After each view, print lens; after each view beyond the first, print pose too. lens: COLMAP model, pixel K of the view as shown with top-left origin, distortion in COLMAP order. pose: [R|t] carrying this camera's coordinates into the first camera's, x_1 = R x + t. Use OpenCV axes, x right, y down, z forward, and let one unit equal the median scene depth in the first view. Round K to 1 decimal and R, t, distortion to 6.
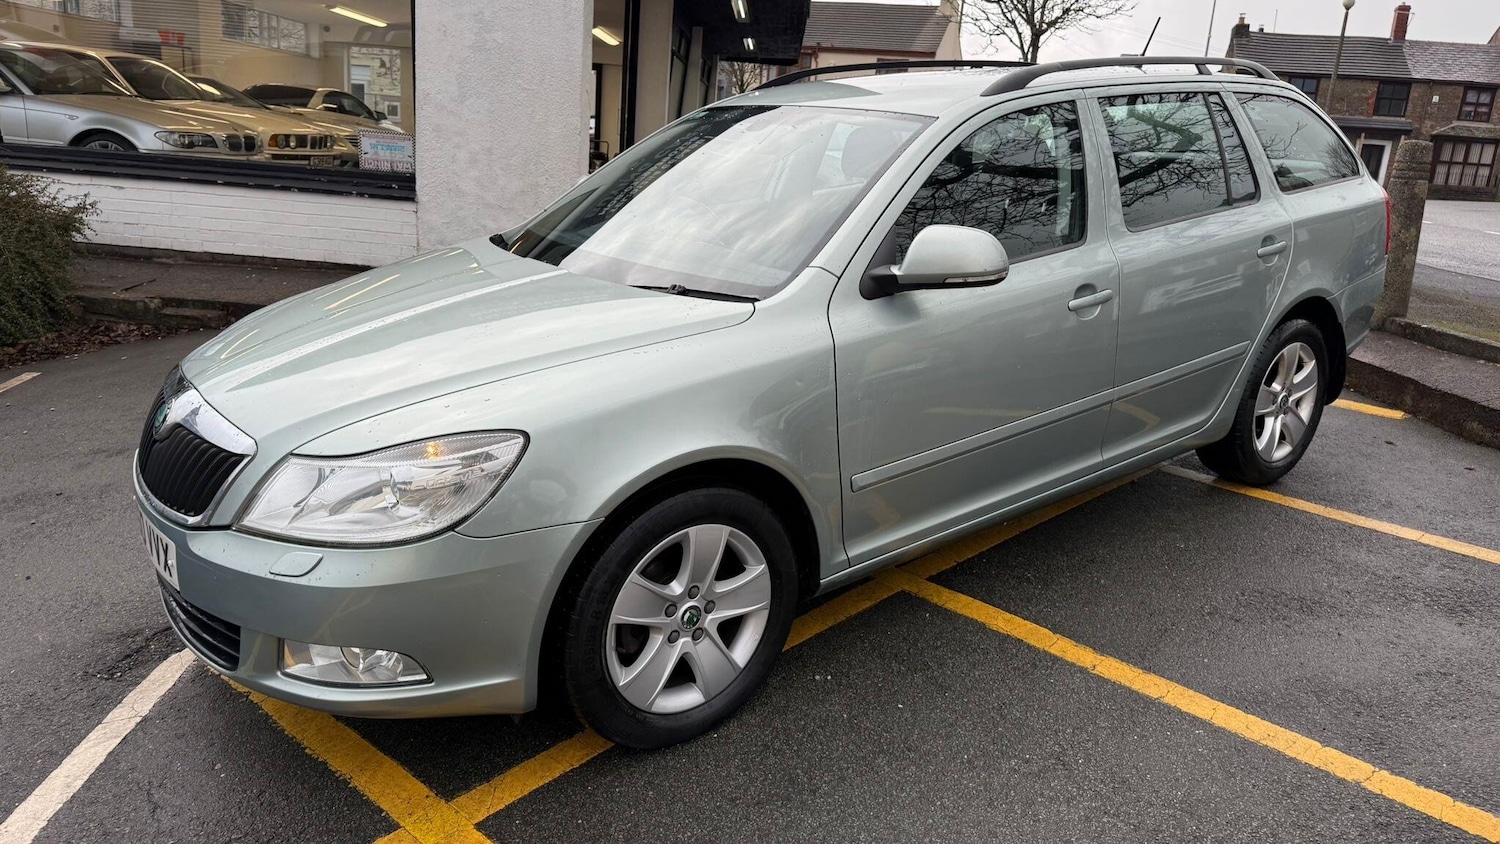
lens RADIAL K [[1059.8, 0, 754.5], [0, 1059.8, 413.0], [0, 0, 1]] dist [0.012648, -0.021826]
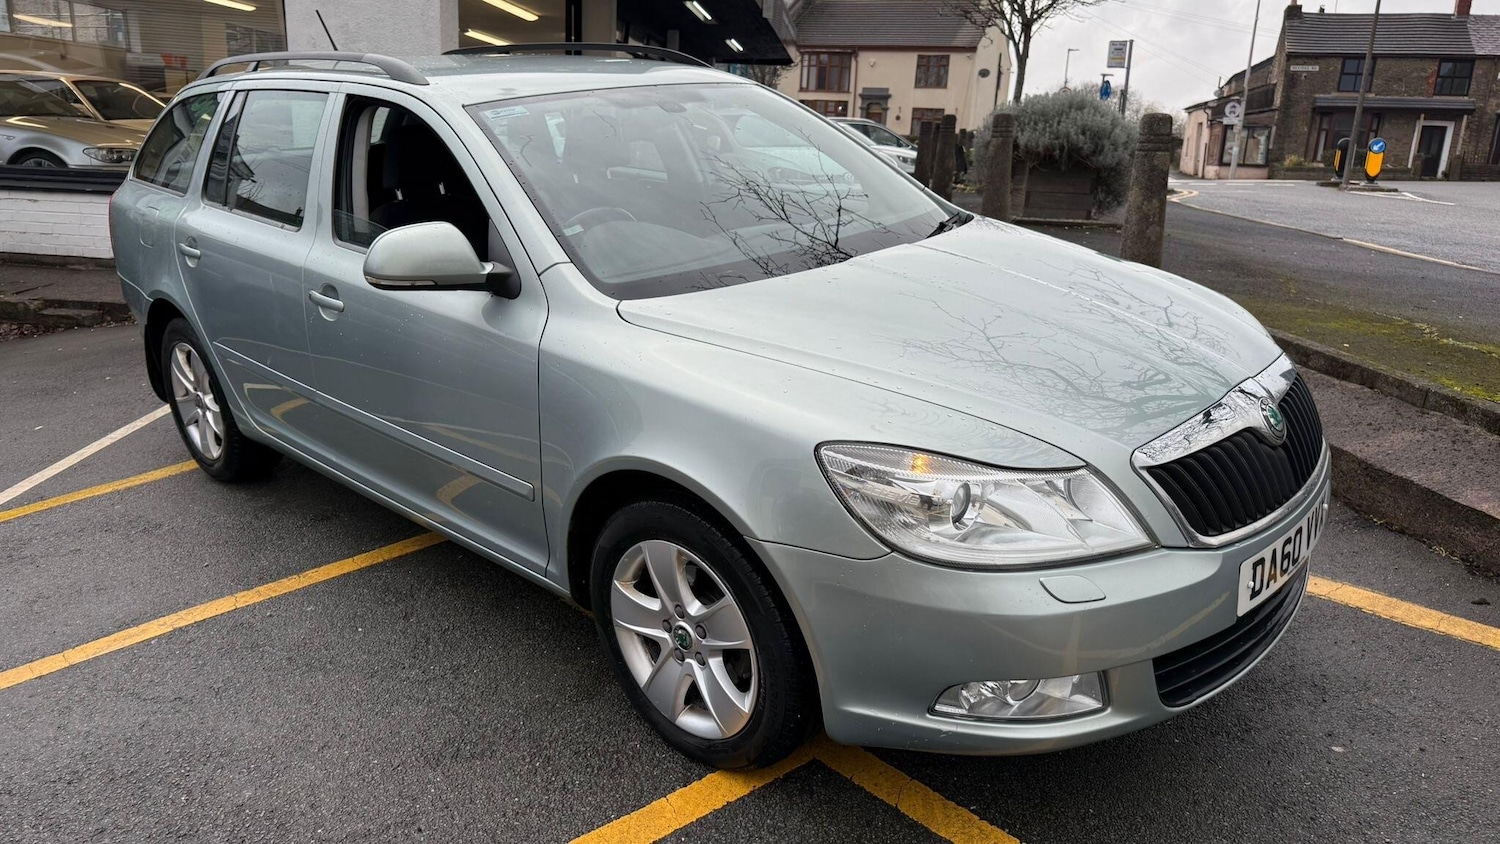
lens RADIAL K [[1059.8, 0, 753.9], [0, 1059.8, 430.9], [0, 0, 1]] dist [0.012648, -0.021826]
pose [[0.997120, -0.012469, -0.074806, 0.208201], [0.013351, 0.999847, 0.011305, 0.019722], [0.074653, -0.012271, 0.997134, -0.027018]]
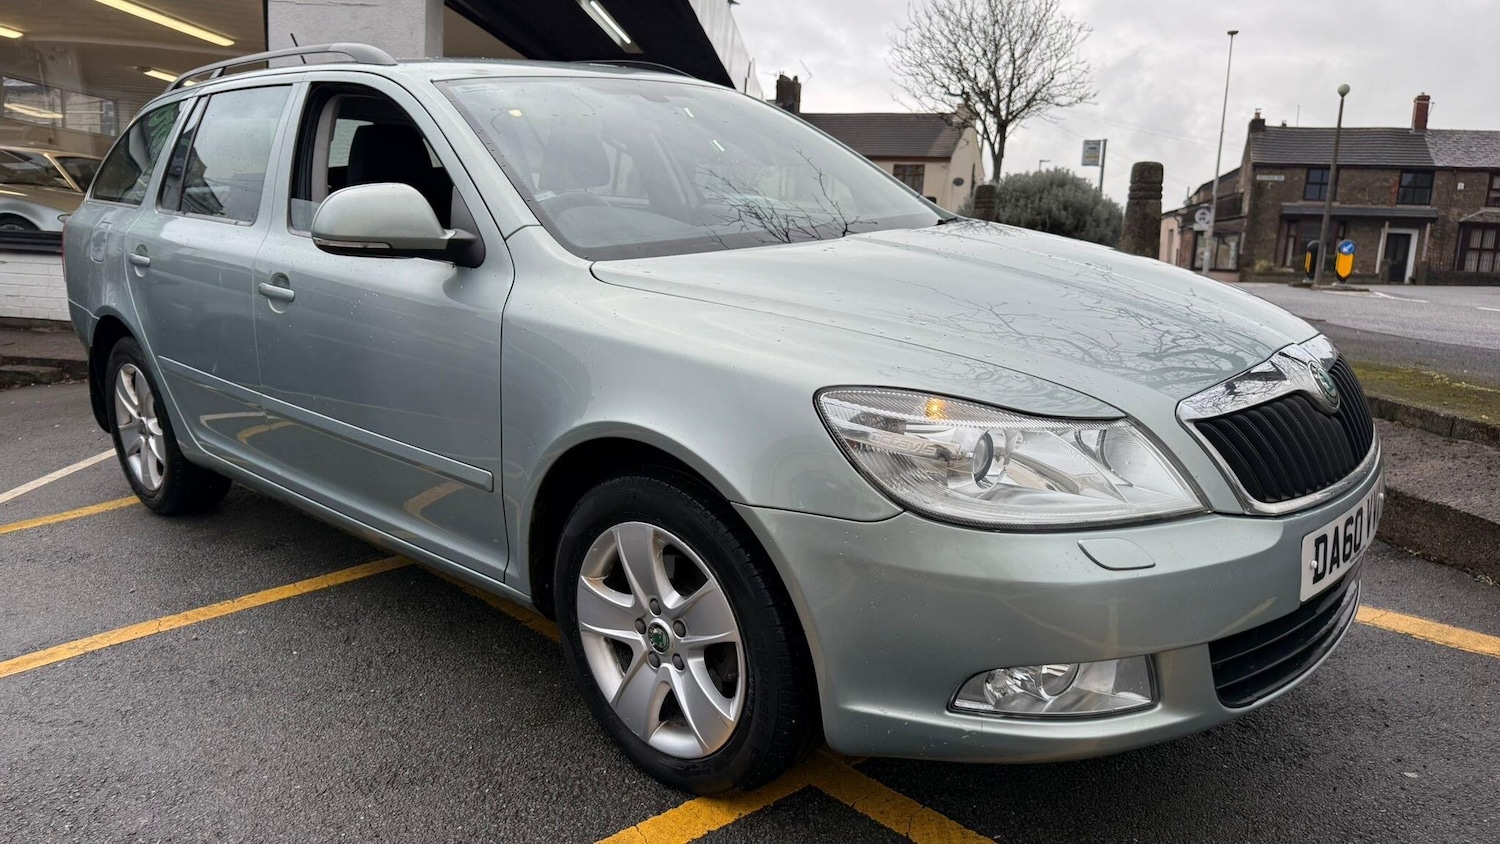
lens RADIAL K [[1059.8, 0, 745.5], [0, 1059.8, 426.8], [0, 0, 1]] dist [0.012648, -0.021826]
pose [[0.998010, -0.013083, -0.061682, 0.203335], [0.007489, 0.995909, -0.090051, 0.051842], [0.062608, 0.089410, 0.994025, 0.005977]]
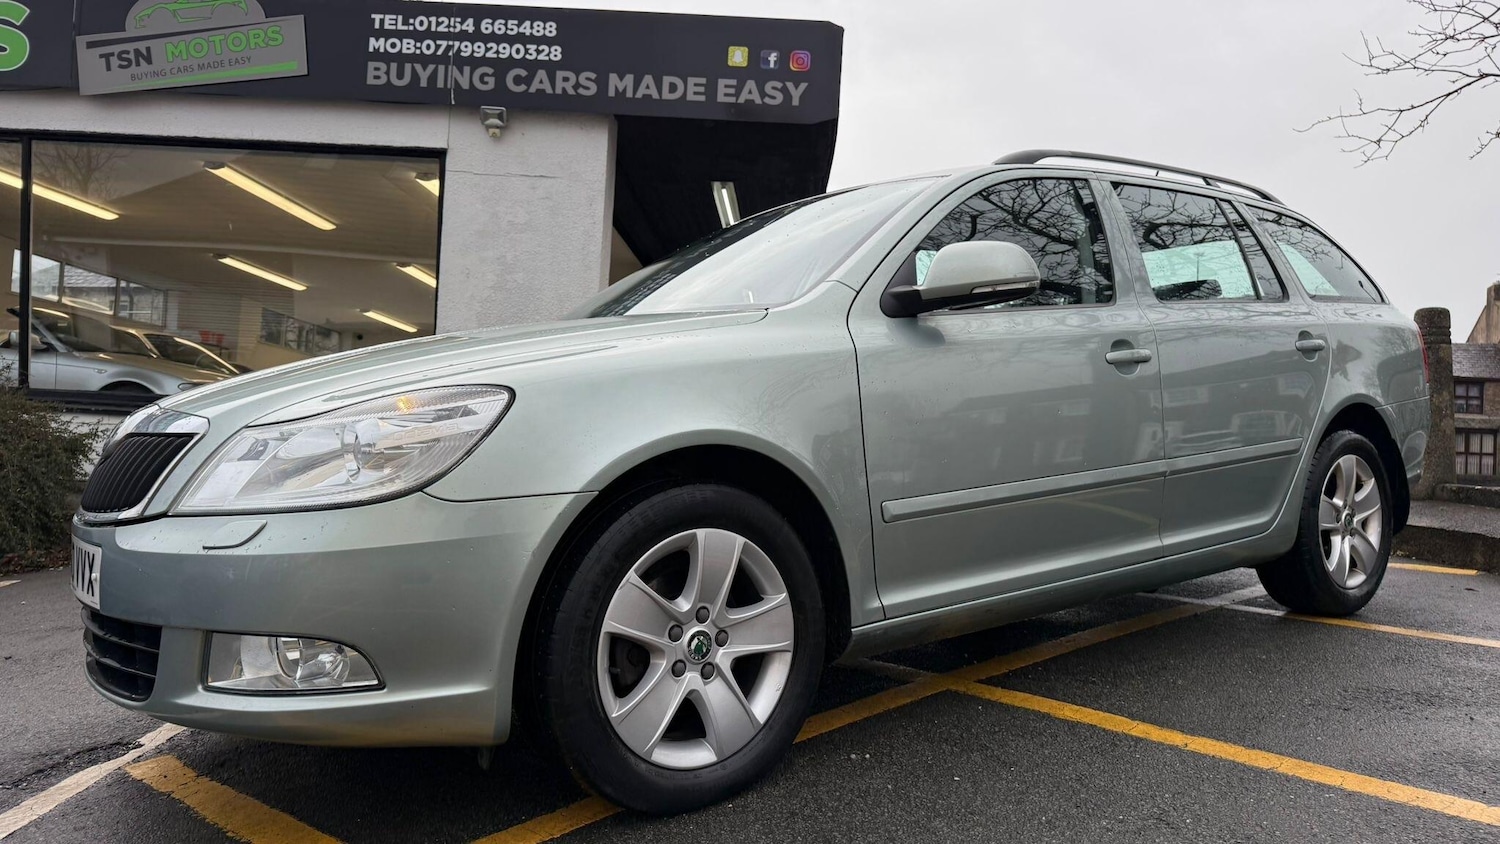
lens RADIAL K [[1059.8, 0, 749.2], [0, 1059.8, 424.9], [0, 0, 1]] dist [0.012648, -0.021826]
pose [[0.999692, -0.020484, -0.014006, -0.001634], [0.015676, 0.958862, -0.283439, 0.079708], [0.019236, 0.283132, 0.958888, 0.043951]]
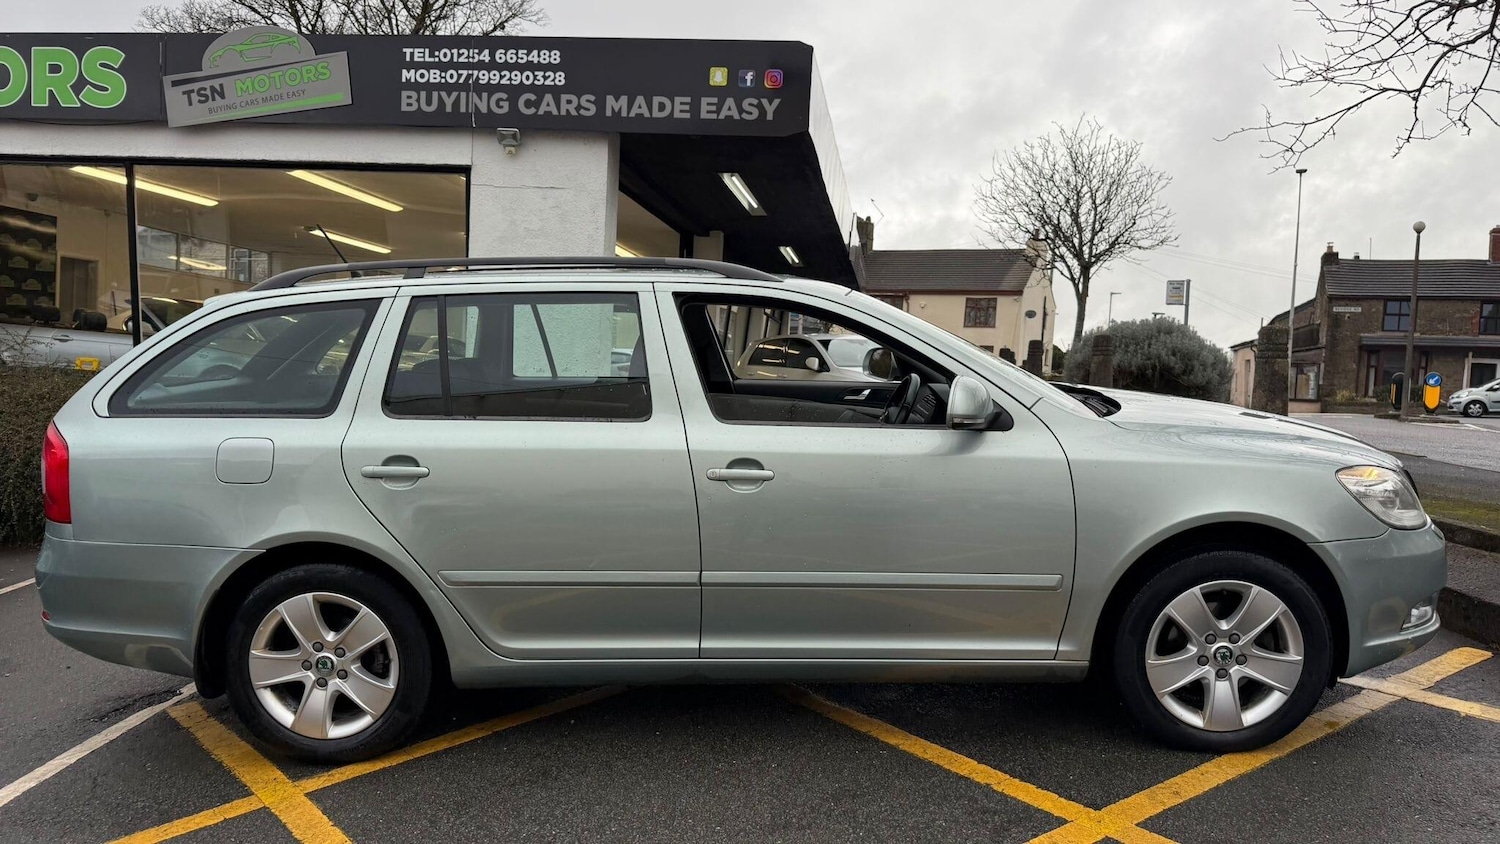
lens RADIAL K [[1059.8, 0, 746.8], [0, 1059.8, 427.2], [0, 0, 1]] dist [0.012648, -0.021826]
pose [[0.992727, -0.020552, -0.118622, 0.131497], [-0.004588, 0.978146, -0.207871, 0.058554], [0.120302, 0.206903, 0.970937, -0.097774]]
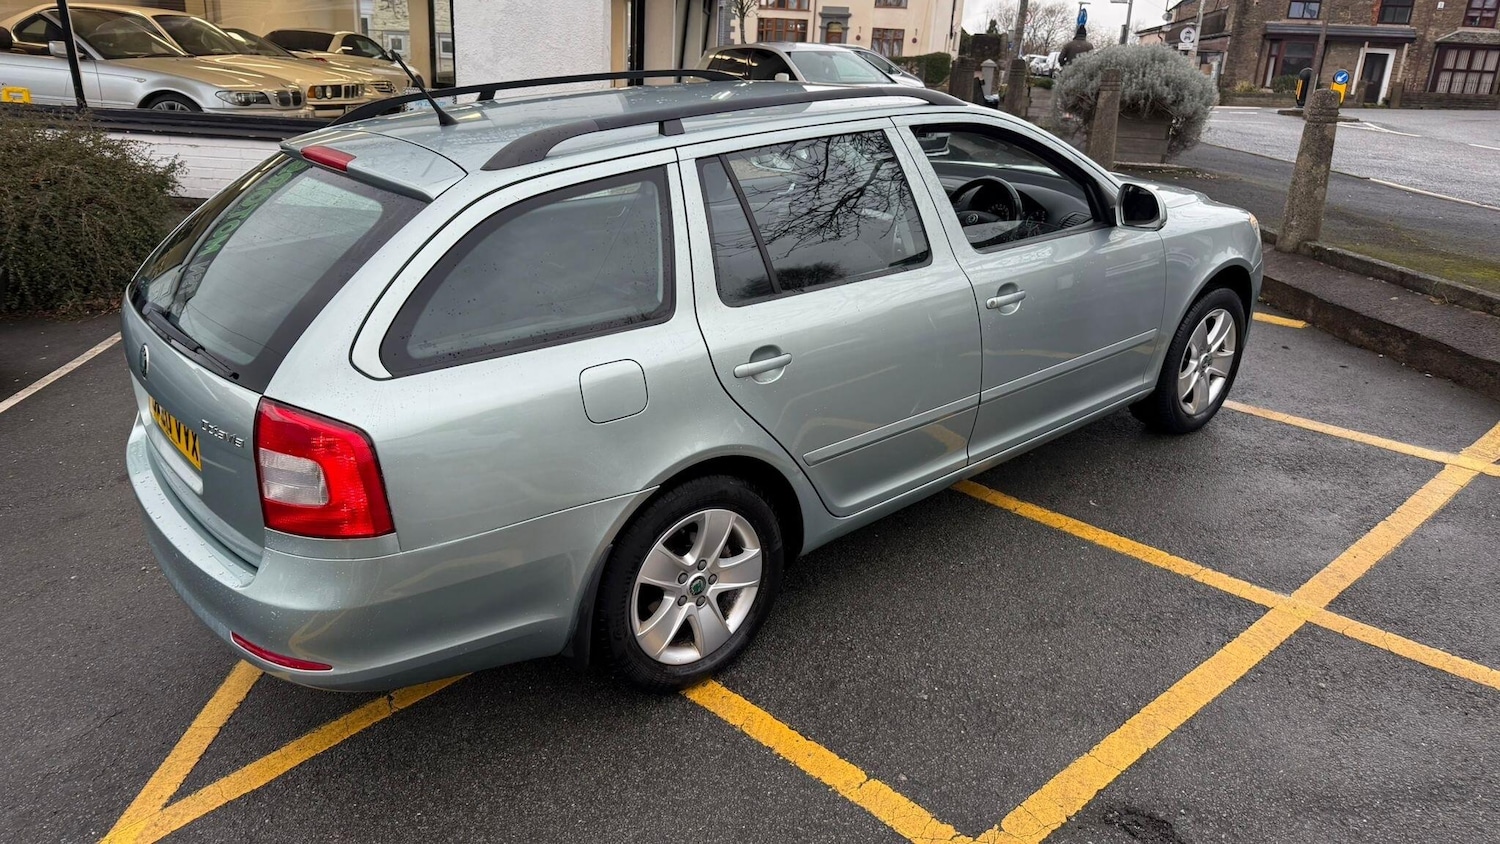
lens RADIAL K [[1059.8, 0, 749.9], [0, 1059.8, 422.5], [0, 0, 1]] dist [0.012648, -0.021826]
pose [[0.999732, -0.020413, -0.010955, -0.005096], [0.021222, 0.996594, 0.079691, 0.002007], [0.009290, -0.079902, 0.996759, -0.133983]]
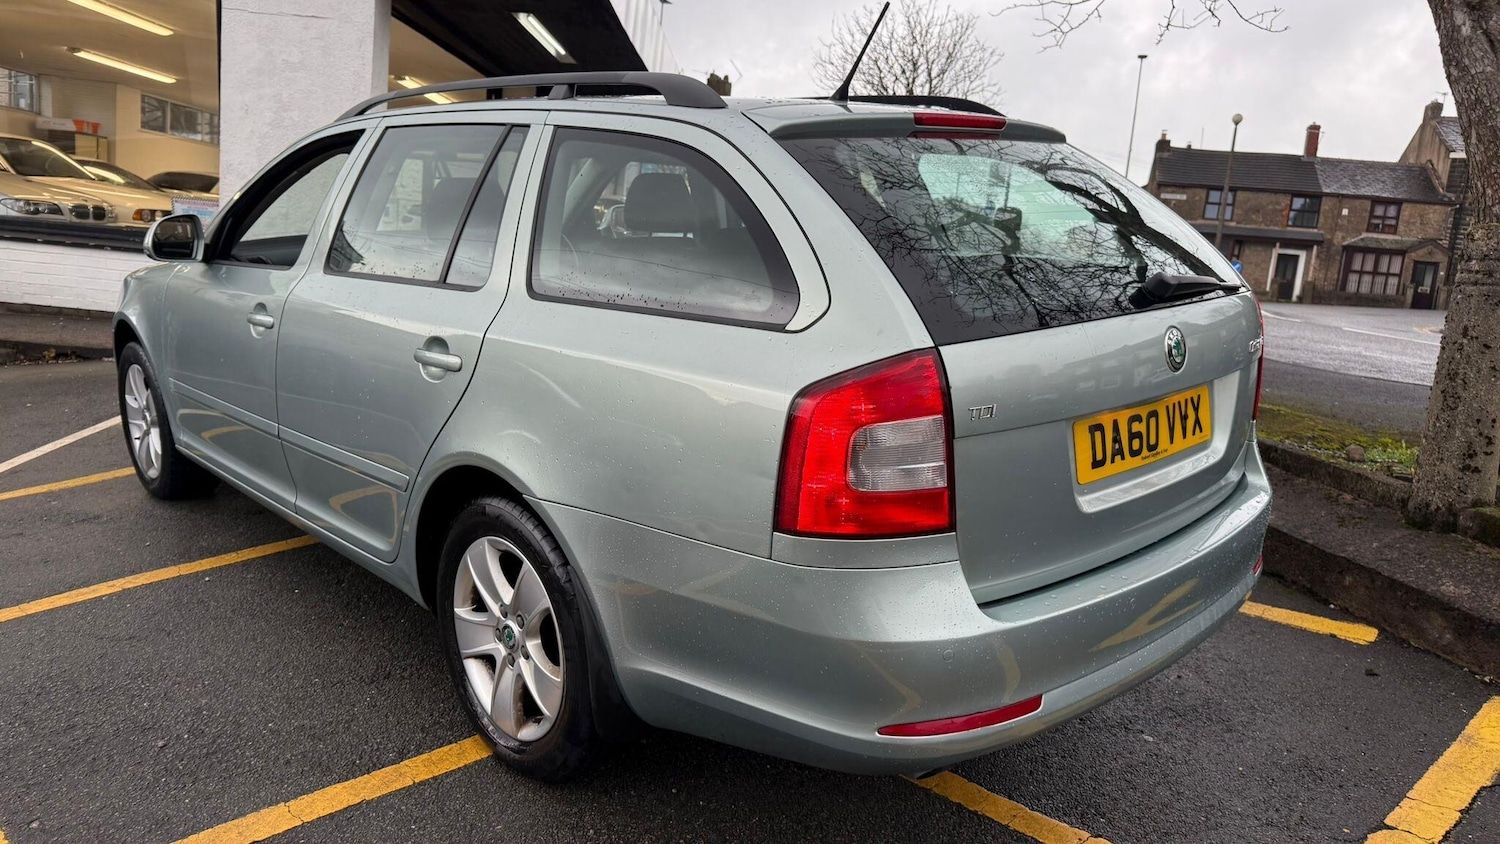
lens RADIAL K [[1059.8, 0, 753.6], [0, 1059.8, 428.4], [0, 0, 1]] dist [0.012648, -0.021826]
pose [[0.999765, 0.011665, 0.018289, 0.213982], [-0.010097, 0.996452, -0.083556, 0.060026], [-0.019199, 0.083351, 0.996335, -0.093237]]
